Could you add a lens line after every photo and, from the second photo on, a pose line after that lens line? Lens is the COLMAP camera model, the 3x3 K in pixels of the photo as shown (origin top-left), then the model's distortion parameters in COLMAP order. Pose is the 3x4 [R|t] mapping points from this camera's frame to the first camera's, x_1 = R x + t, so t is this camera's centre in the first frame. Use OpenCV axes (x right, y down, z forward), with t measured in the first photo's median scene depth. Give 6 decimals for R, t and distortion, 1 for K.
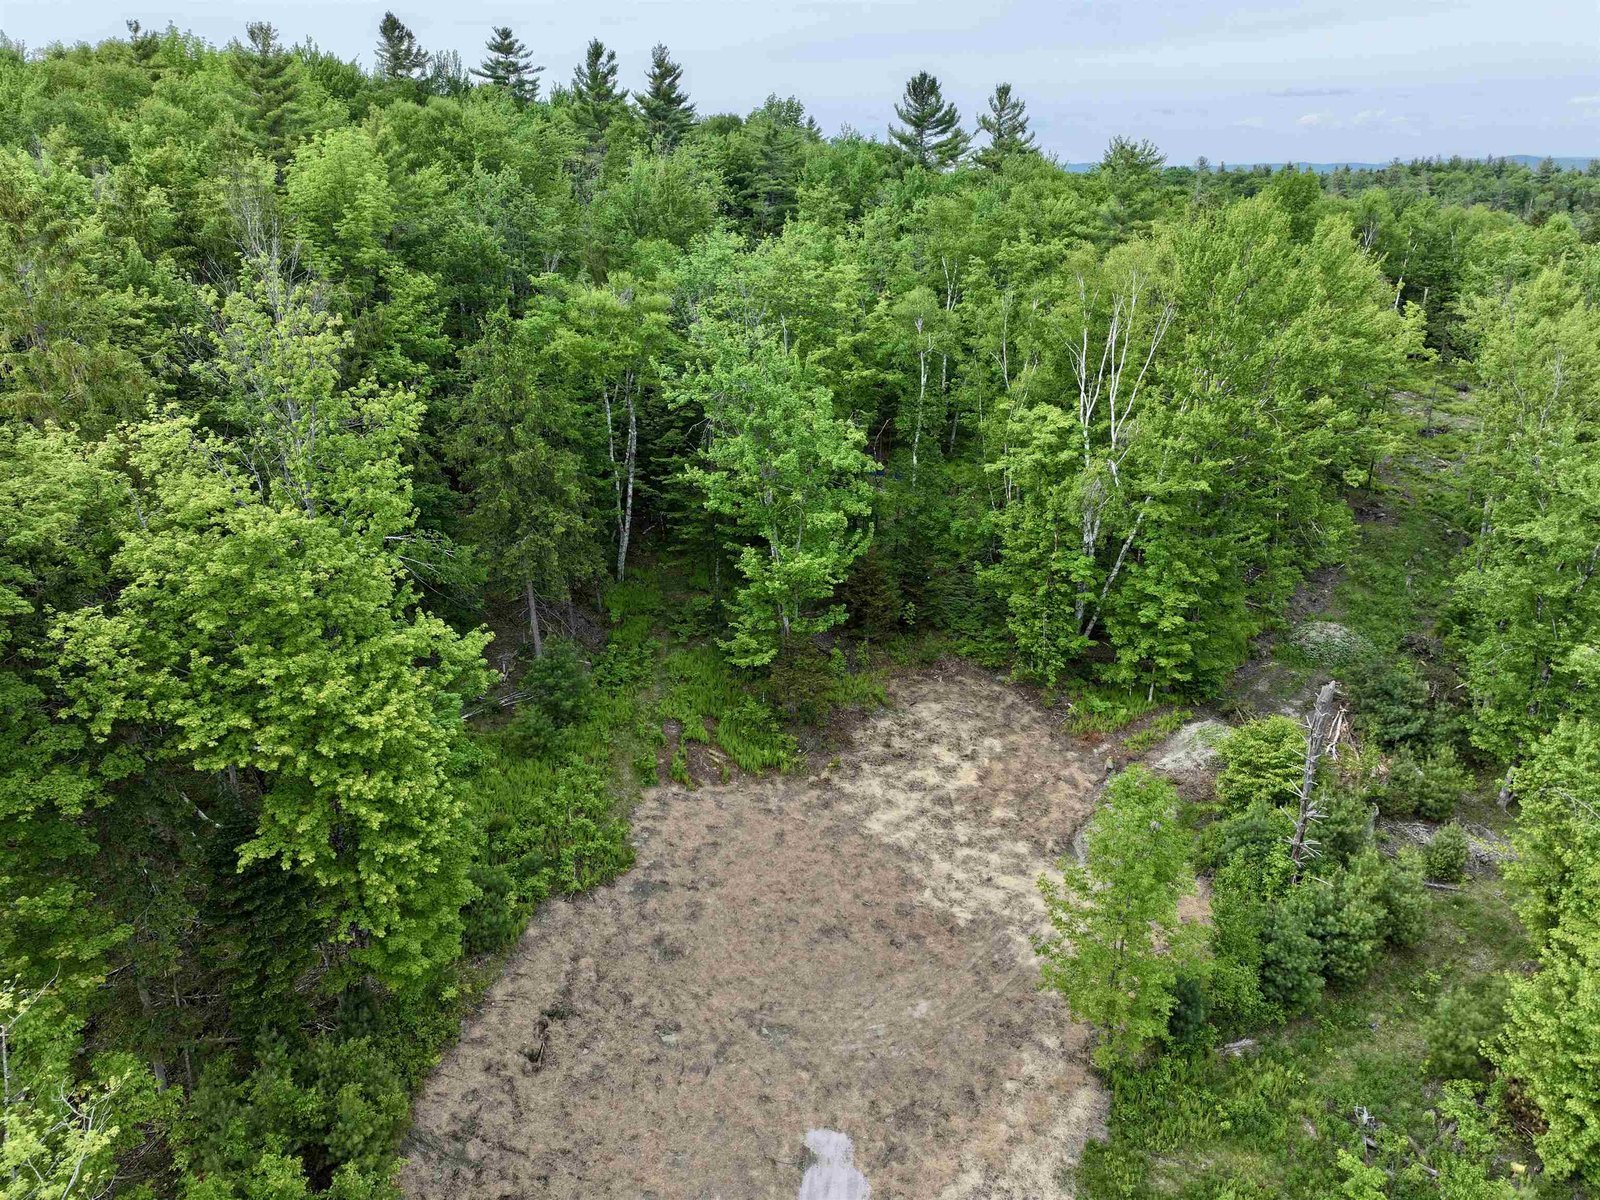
lens RADIAL K [[1120.8, 0, 800.5], [0, 1120.8, 596.1], [0, 0, 1]] dist [0.000213, 0.014063]
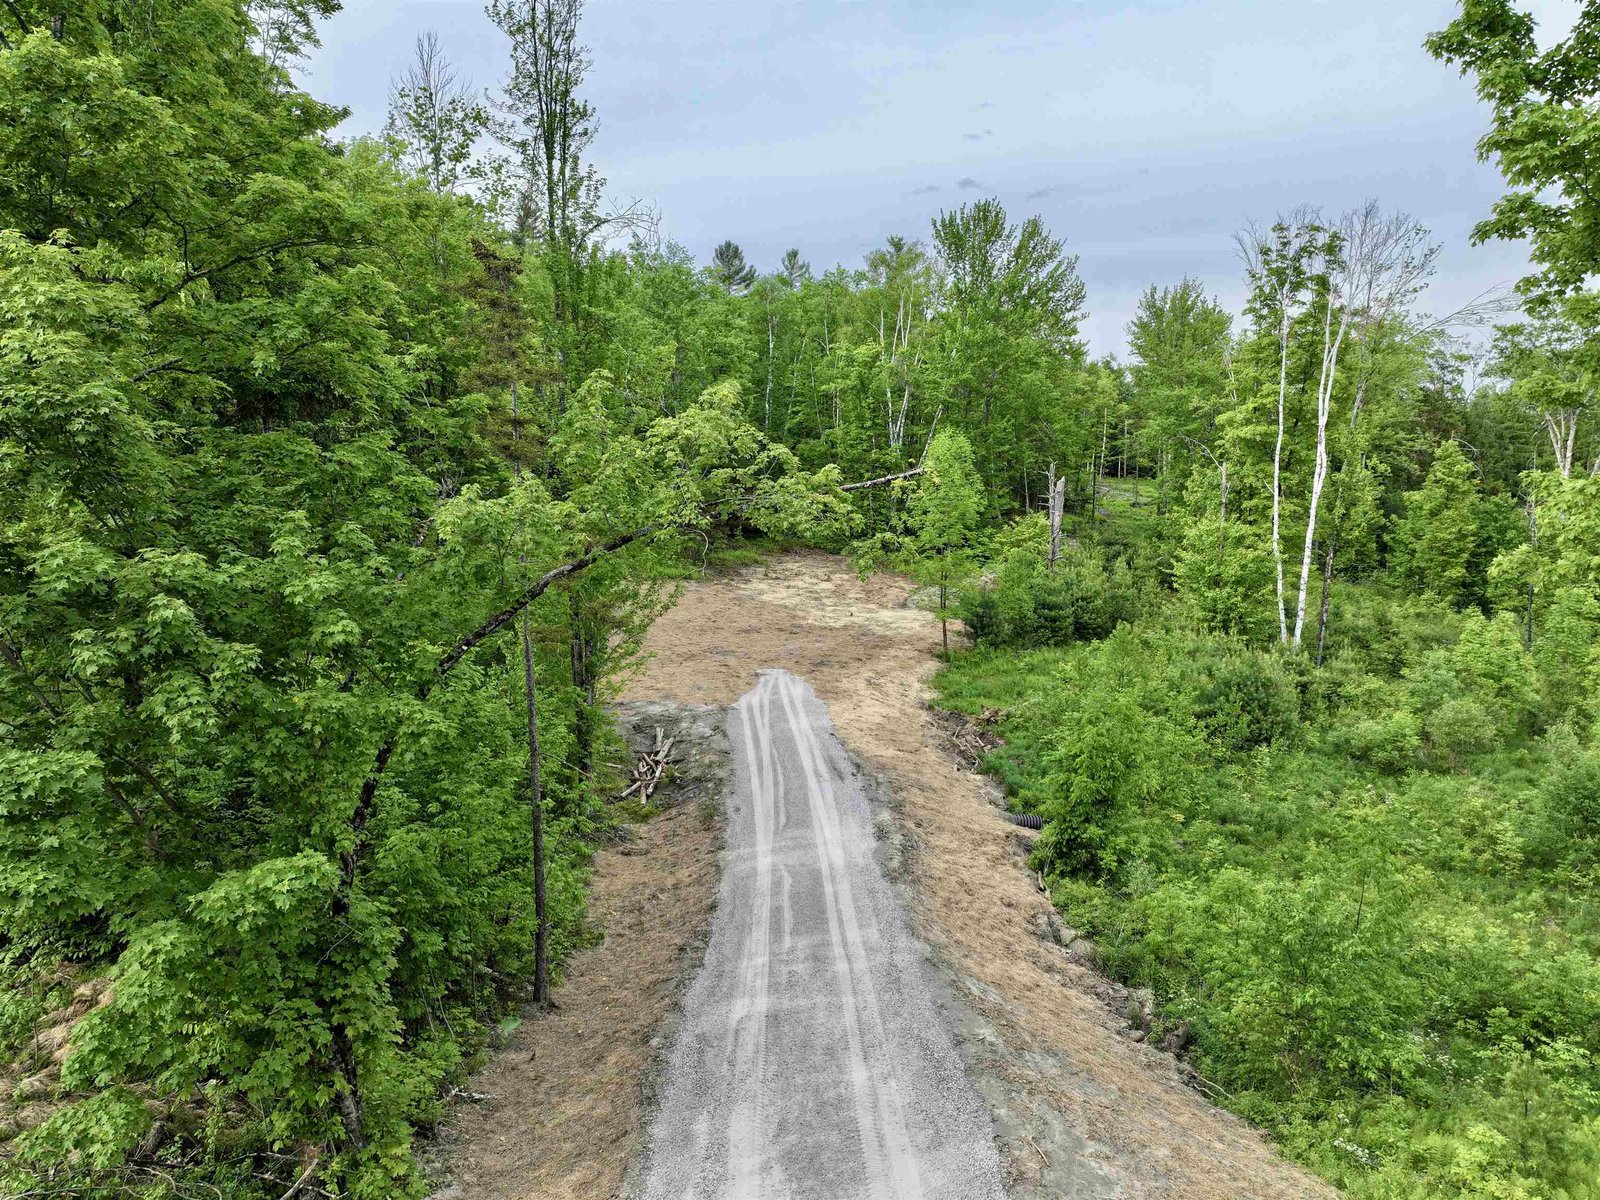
lens RADIAL K [[1123.8, 0, 794.7], [0, 1123.8, 591.3], [0, 0, 1]] dist [0.008520, 0.004461]
pose [[0.982755, -0.028731, 0.182665, -0.131782], [0.068613, 0.973991, -0.215948, 0.430663], [-0.171710, 0.224757, 0.959166, -0.290416]]
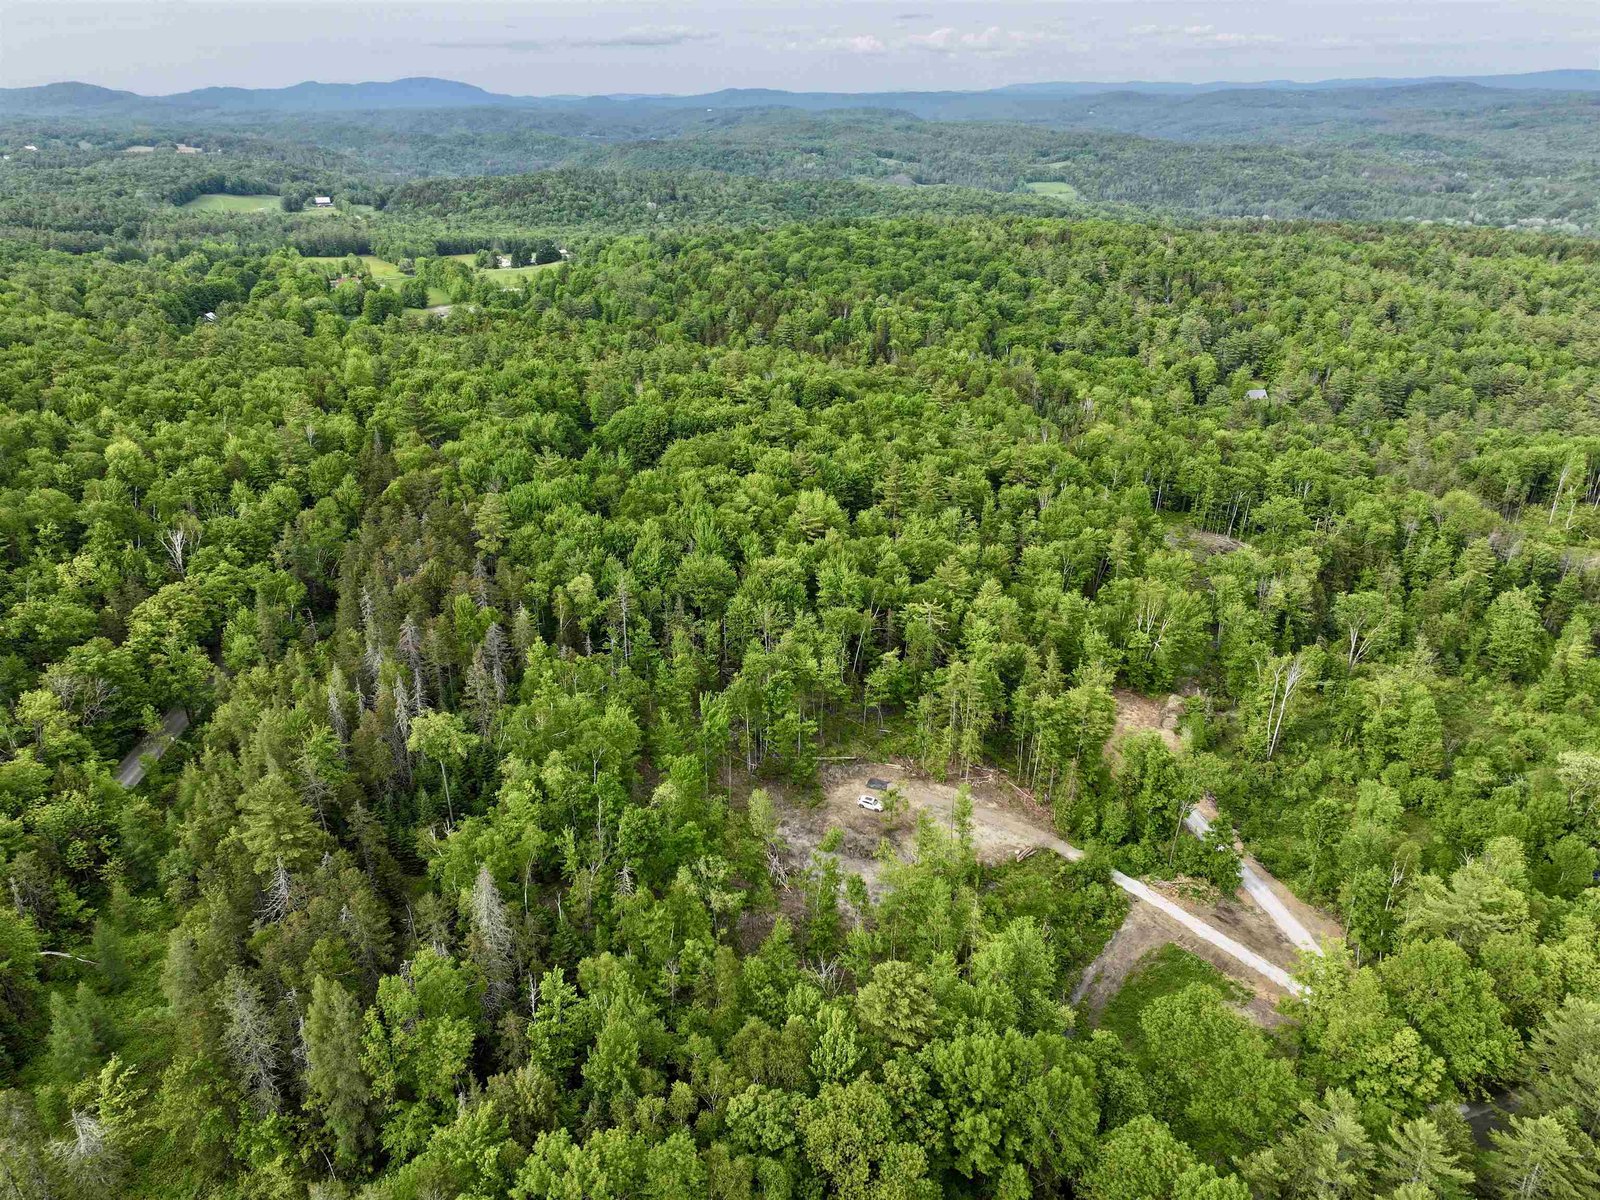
lens RADIAL K [[1120.8, 0, 800.5], [0, 1120.8, 596.1], [0, 0, 1]] dist [0.000213, 0.014063]
pose [[0.960339, -0.116239, 0.253452, -2.186369], [0.100182, 0.992107, 0.075409, -0.777462], [-0.260217, -0.047026, 0.964404, -2.944614]]
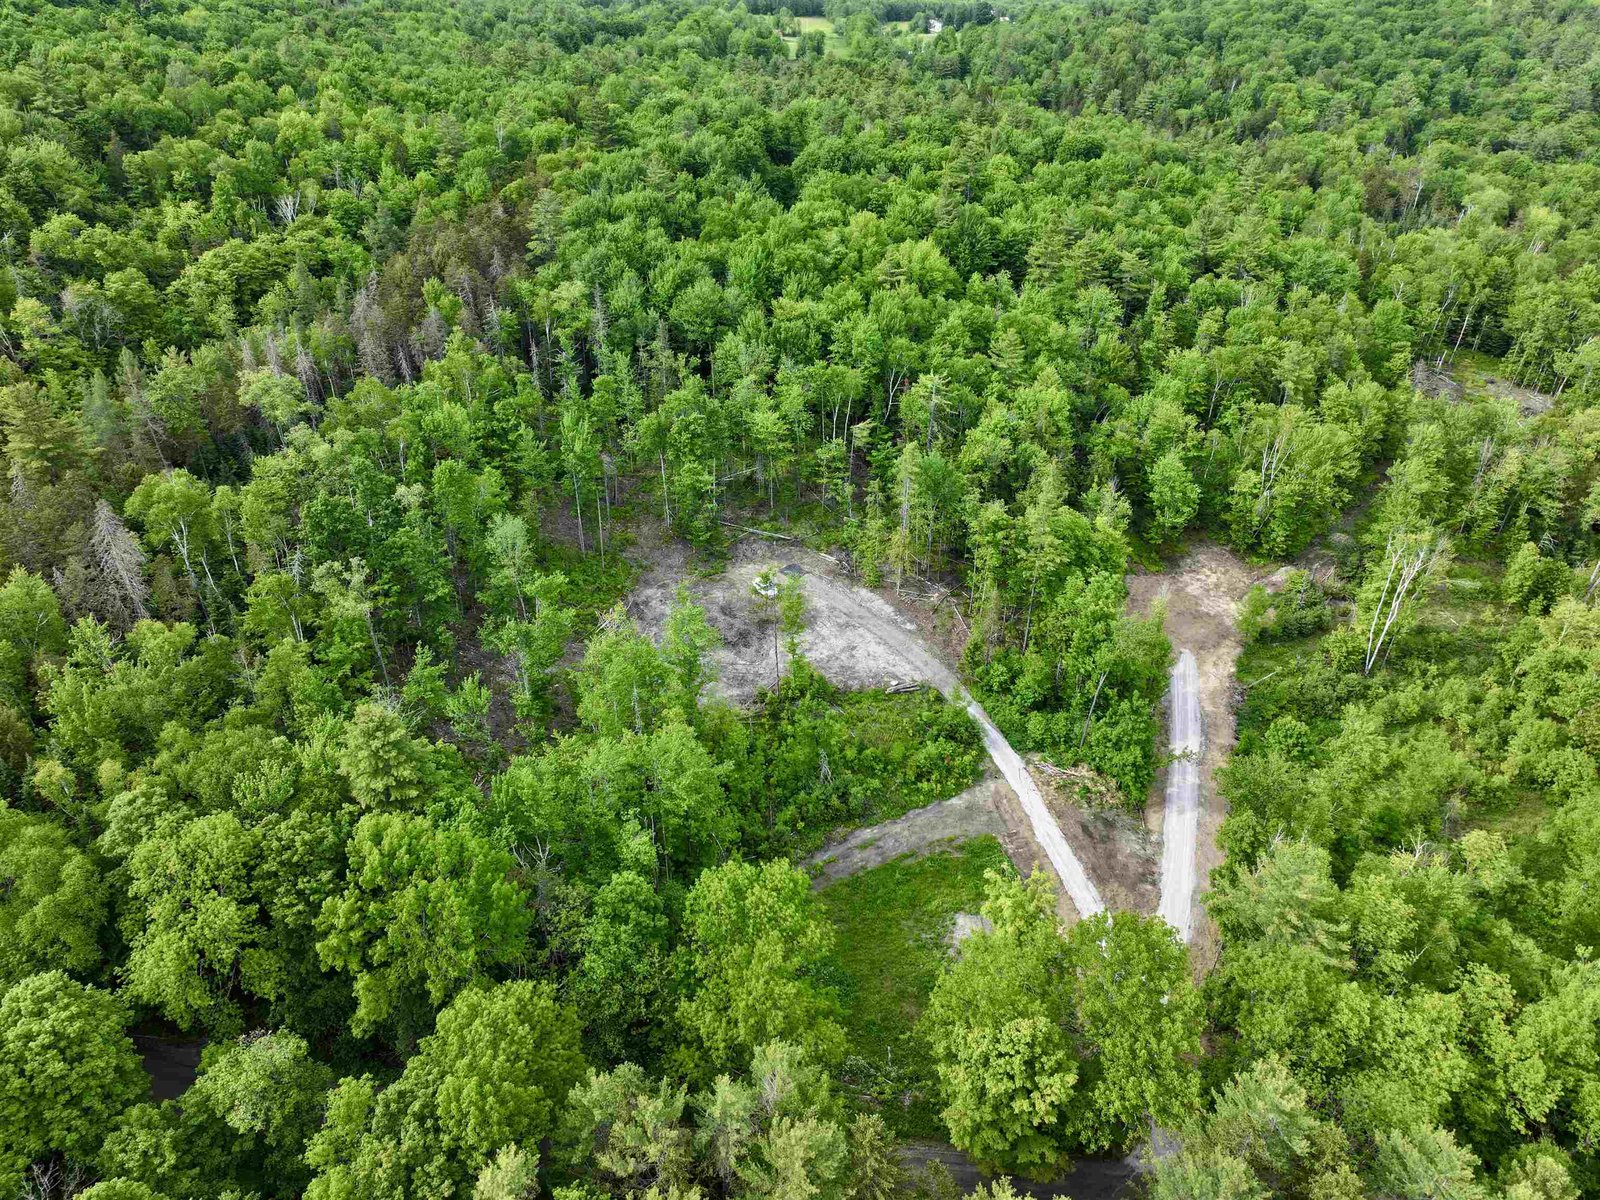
lens RADIAL K [[1120.8, 0, 800.5], [0, 1120.8, 596.1], [0, 0, 1]] dist [0.000213, 0.014063]
pose [[0.988558, 0.079798, -0.128005, -0.647552], [-0.050060, 0.974072, 0.220631, -0.475241], [0.142292, -0.211699, 0.966921, -2.487188]]
